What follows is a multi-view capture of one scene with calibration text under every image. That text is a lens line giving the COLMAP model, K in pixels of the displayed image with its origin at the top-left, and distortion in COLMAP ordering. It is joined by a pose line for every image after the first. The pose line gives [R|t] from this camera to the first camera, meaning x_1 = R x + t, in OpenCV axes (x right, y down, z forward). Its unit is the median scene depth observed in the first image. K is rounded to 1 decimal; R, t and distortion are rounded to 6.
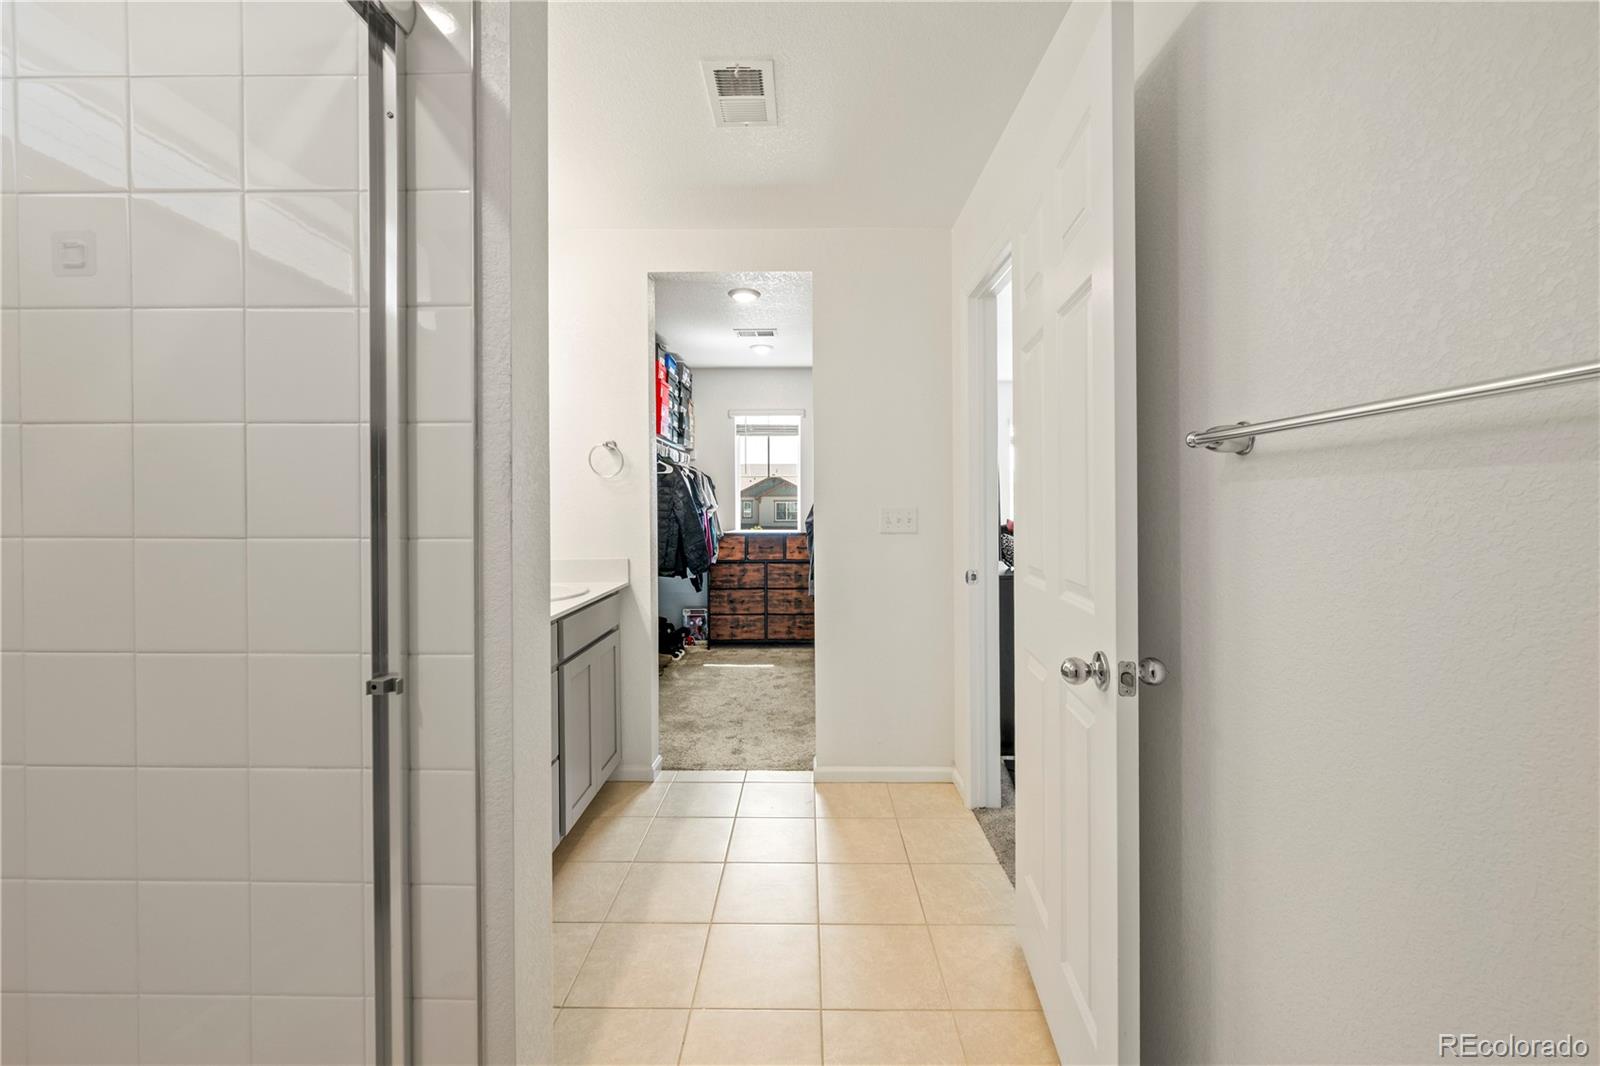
lens RADIAL K [[635.0, 0, 807.0], [0, 635.0, 521.8], [0, 0, 1]] dist [-0.002566, 0.000153]
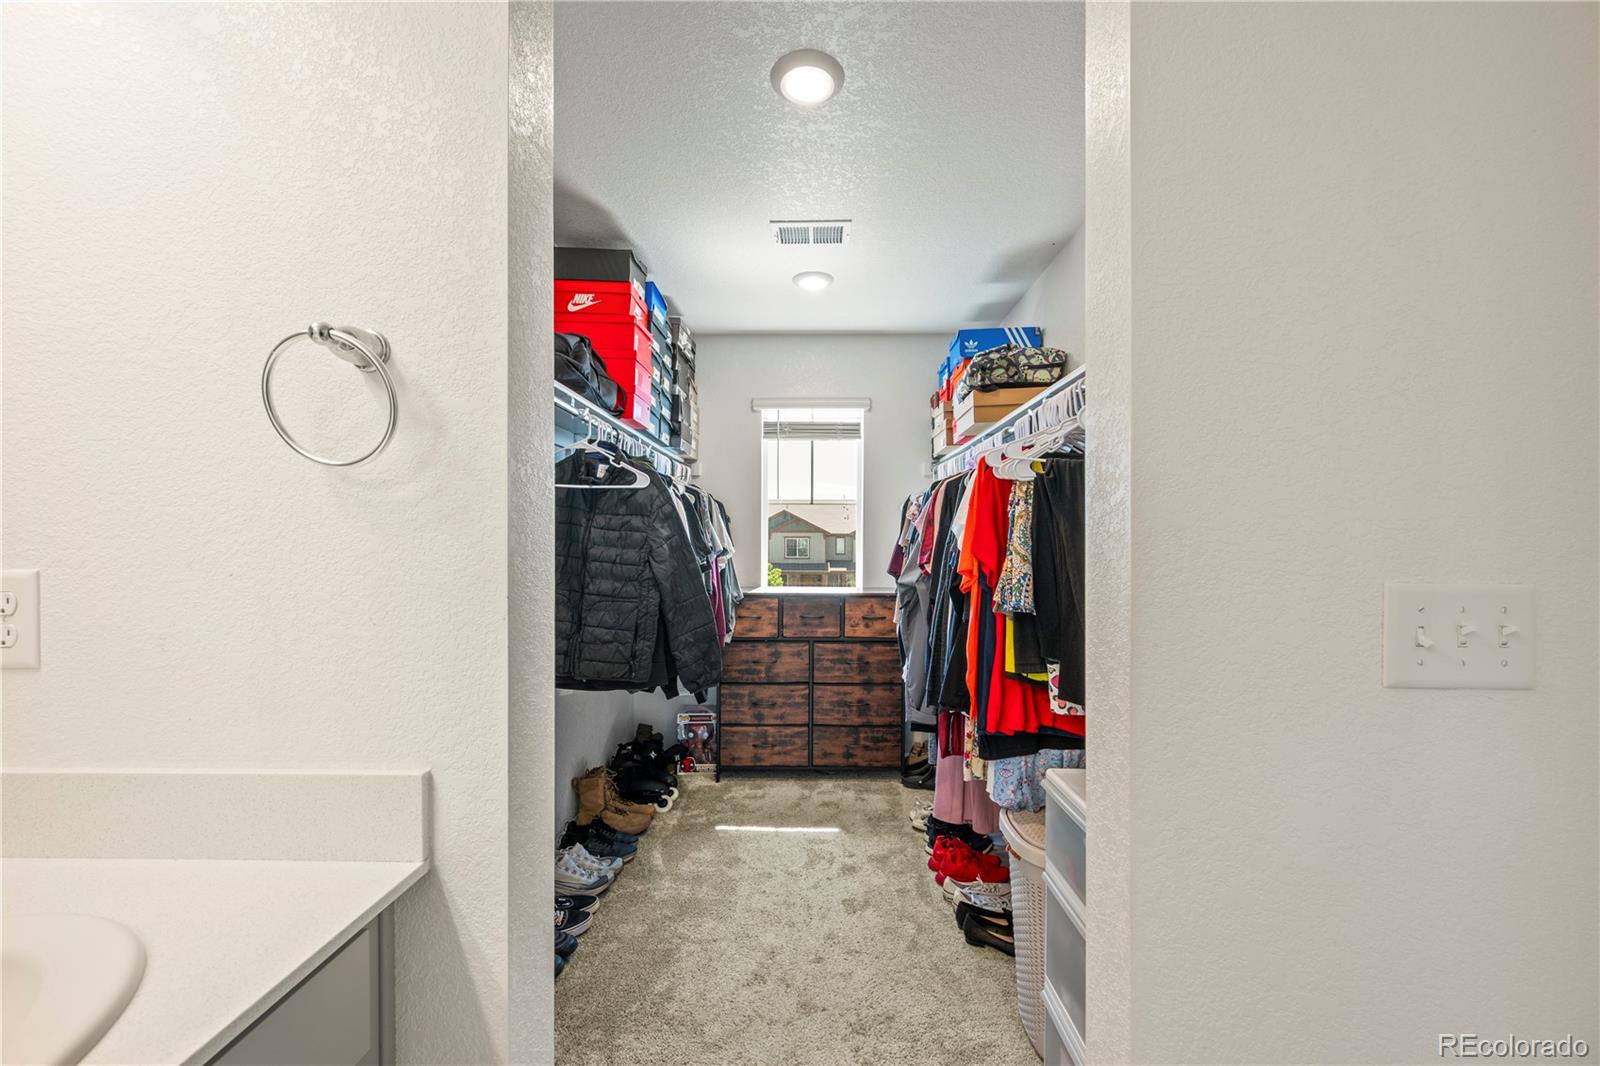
lens RADIAL K [[635.0, 0, 795.2], [0, 635.0, 541.9], [0, 0, 1]] dist [-0.002566, 0.000153]
pose [[0.999486, 0.004380, -0.031745, -0.061516], [-0.005181, 0.999669, -0.025182, -0.017175], [0.031624, 0.025333, 0.999179, 0.382359]]
